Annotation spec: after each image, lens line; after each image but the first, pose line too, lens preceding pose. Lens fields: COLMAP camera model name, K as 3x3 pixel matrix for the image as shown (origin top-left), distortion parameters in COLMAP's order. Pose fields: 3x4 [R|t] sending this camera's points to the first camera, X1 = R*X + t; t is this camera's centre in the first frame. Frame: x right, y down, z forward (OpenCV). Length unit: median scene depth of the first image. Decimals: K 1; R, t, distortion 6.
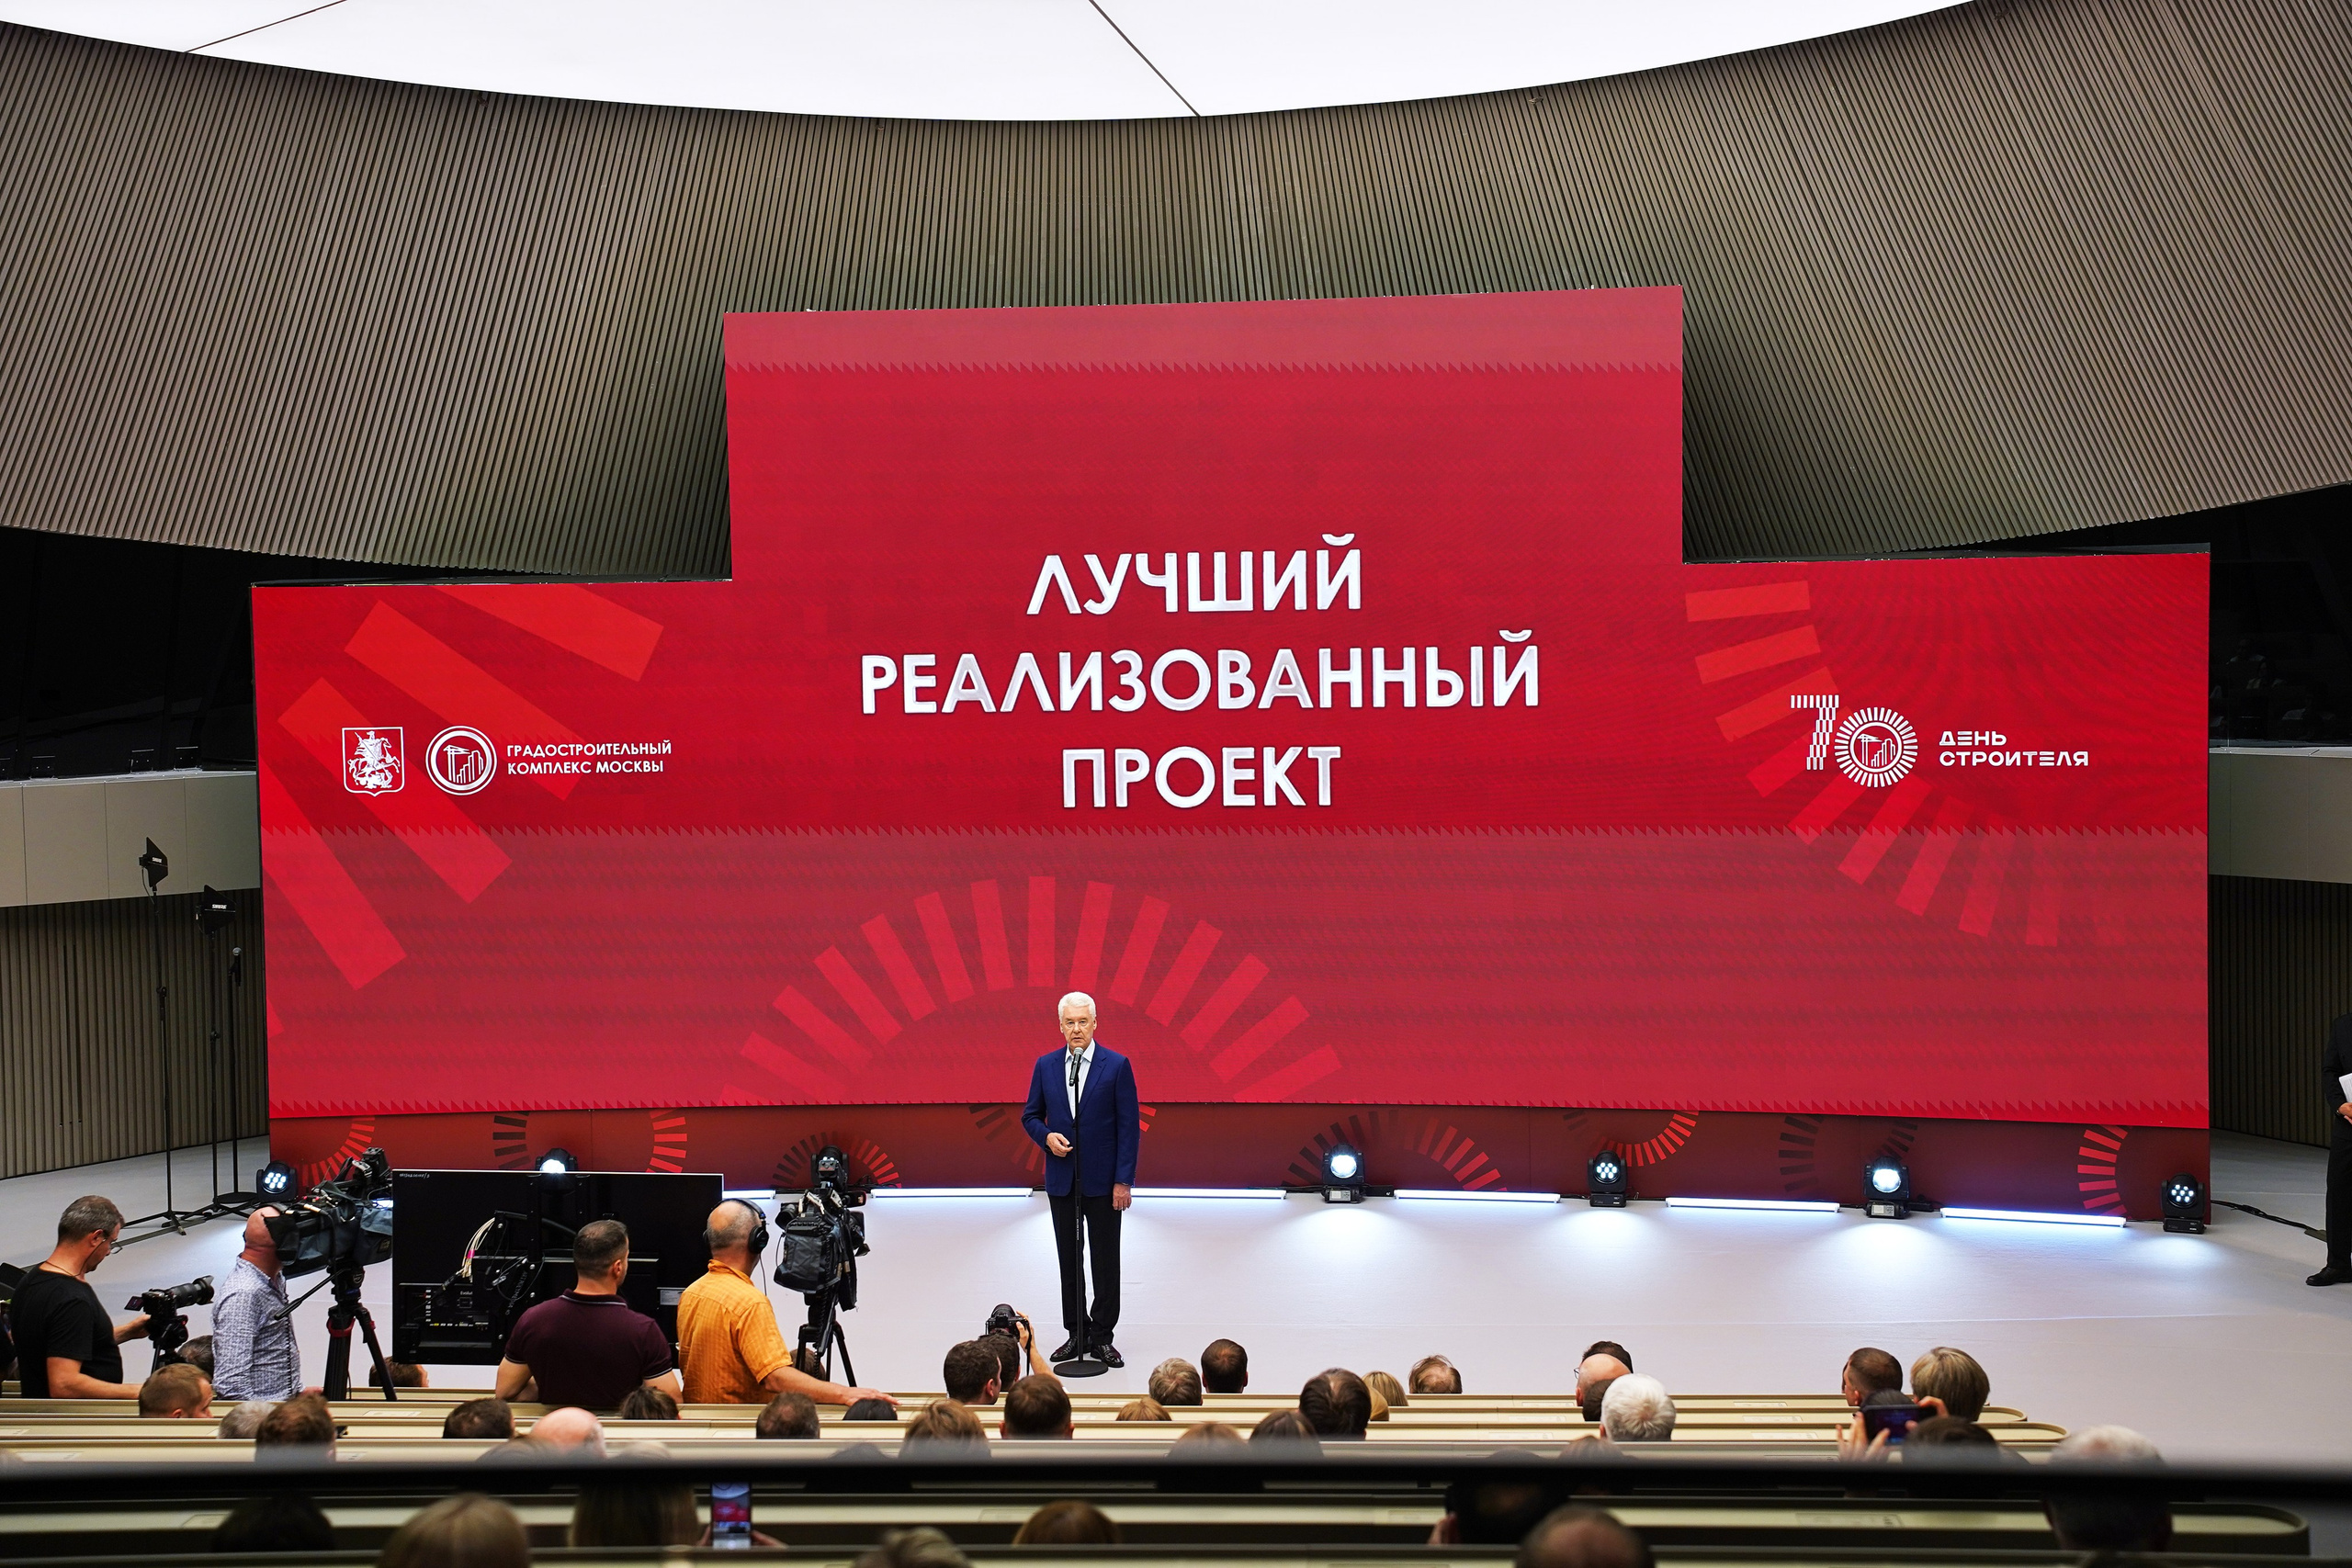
lens RADIAL K [[3387.5, 0, 1215.0], [0, 3387.5, 774.2], [0, 0, 1]] dist [0.247328, 0.071659]
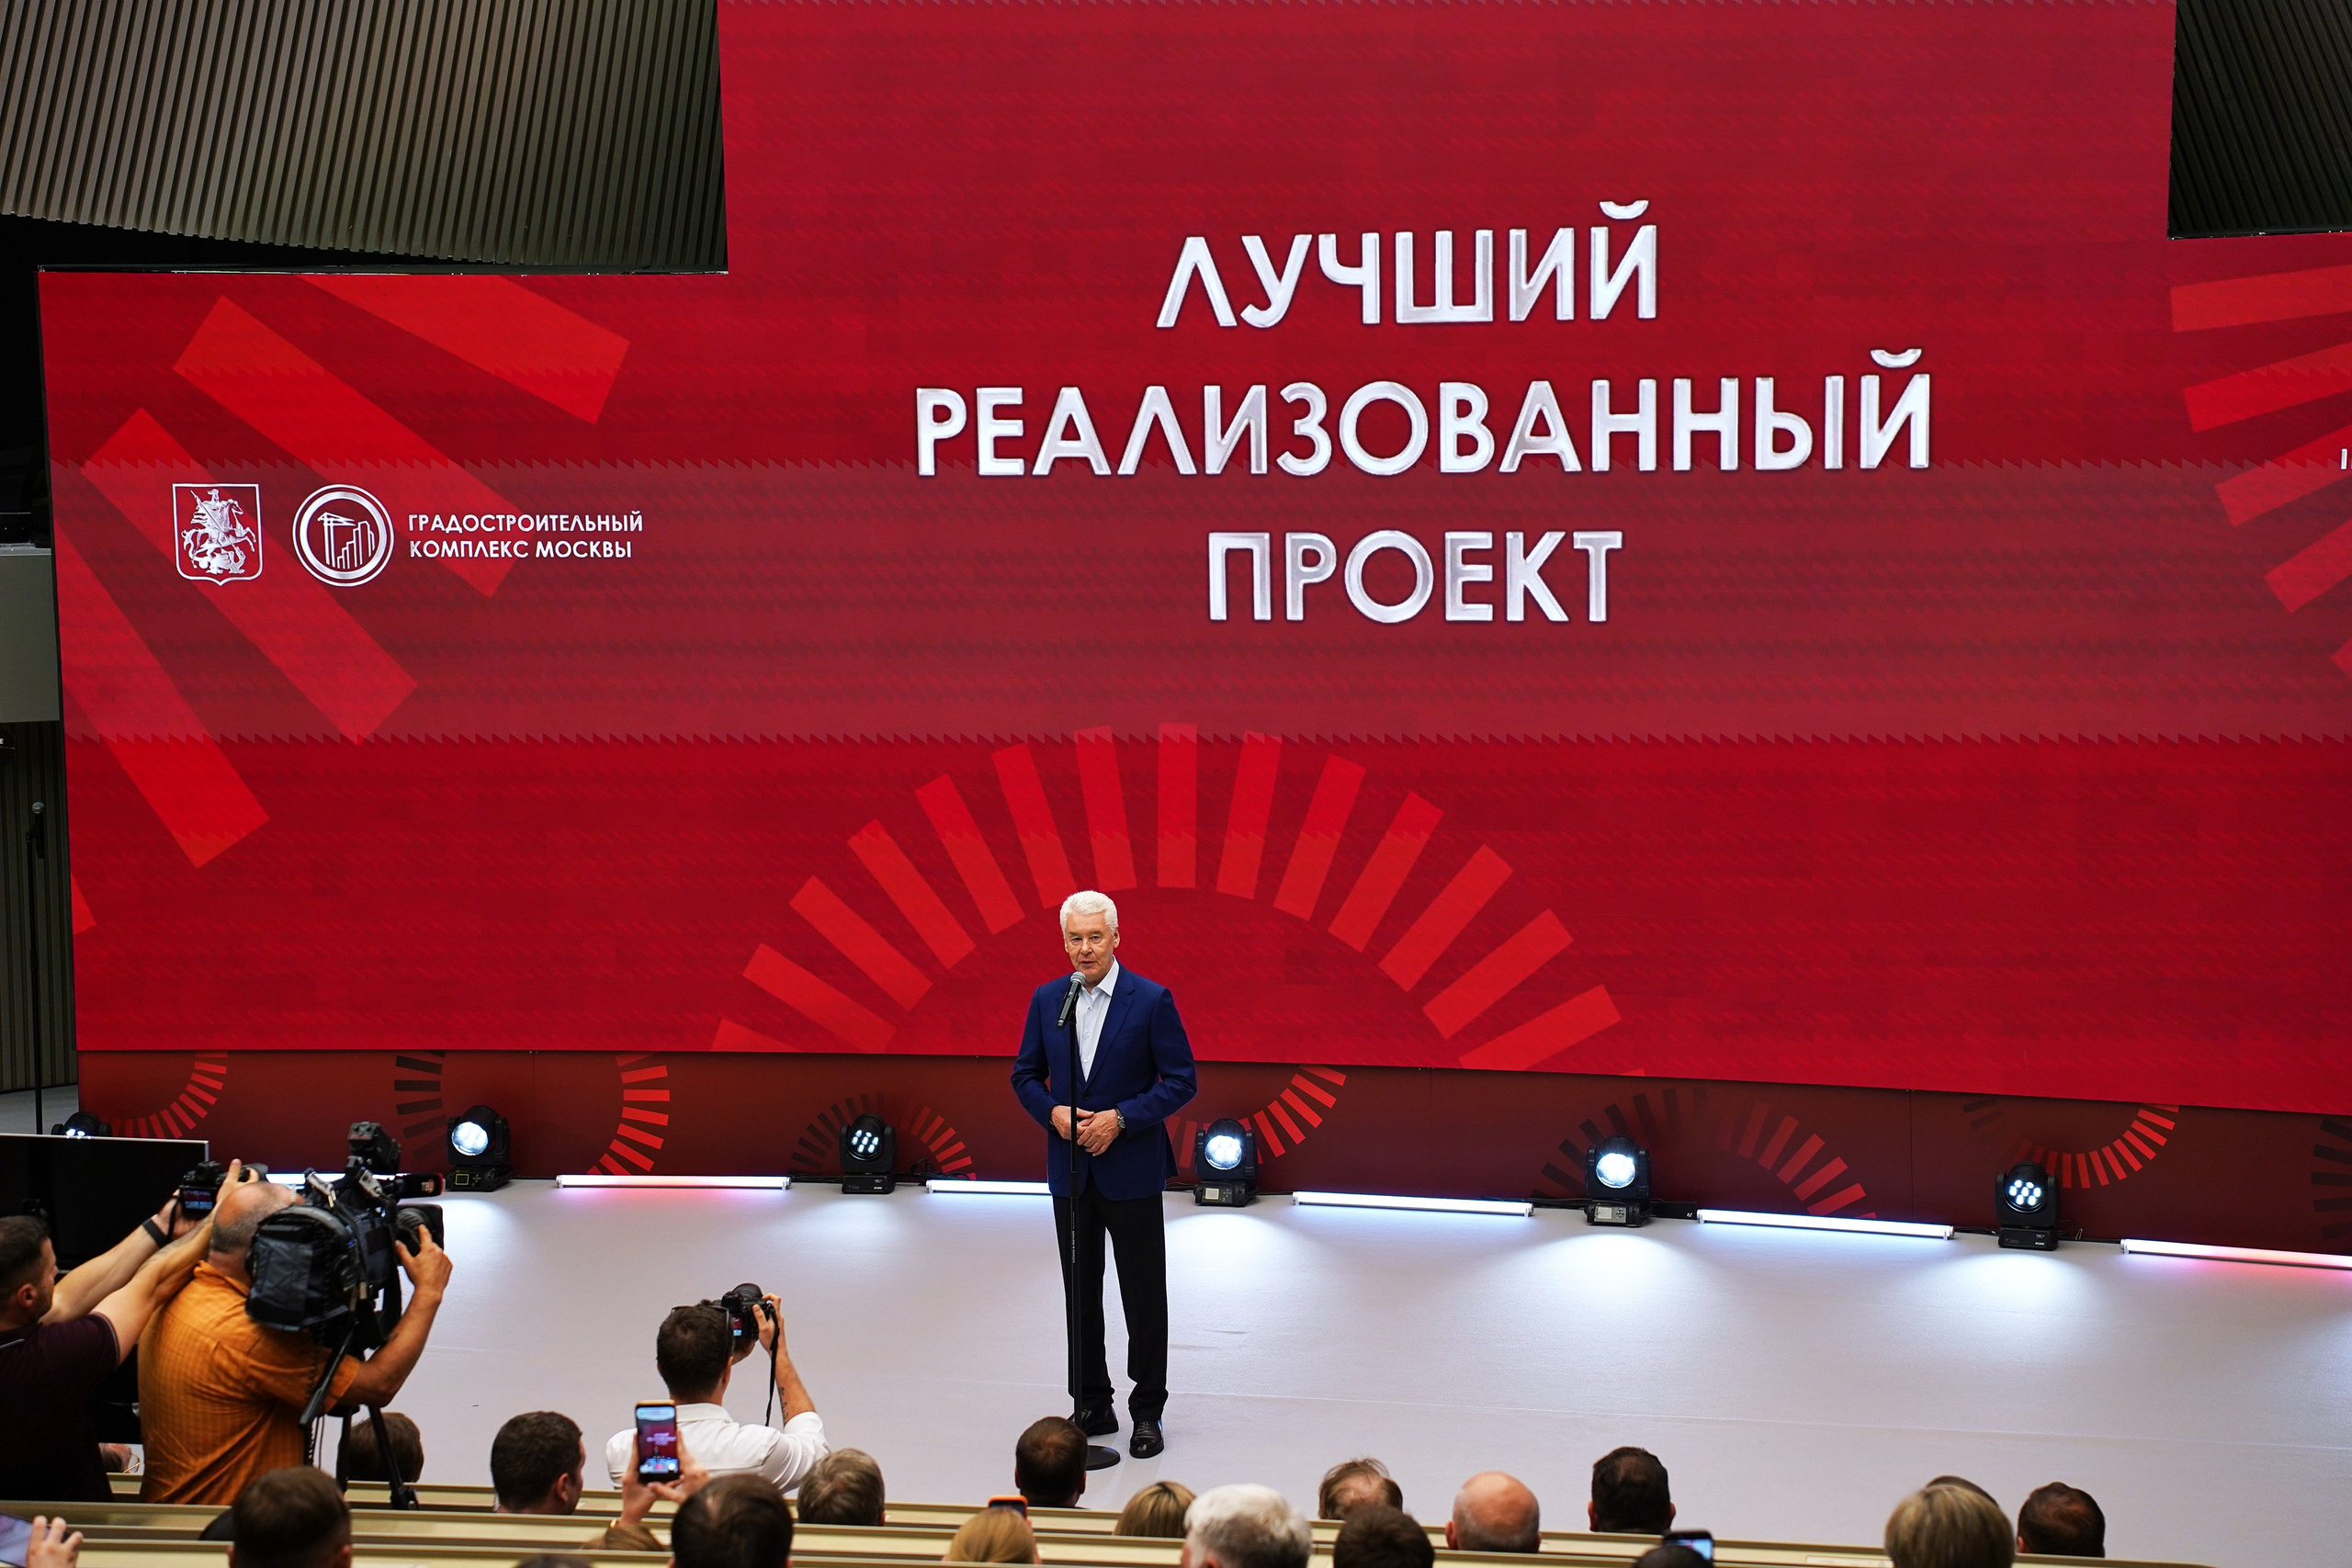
lens RADIAL K [[4796.5, 0, 1187.3], [0, 4796.5, 784.8], [0, 0, 1]] dist [0.593927, 0.079418]
pose [[0.987782, 0.019278, -0.154646, 0.098052], [-0.013764, 0.999233, 0.036650, 0.007676], [0.155234, -0.034074, 0.987290, 0.066124]]
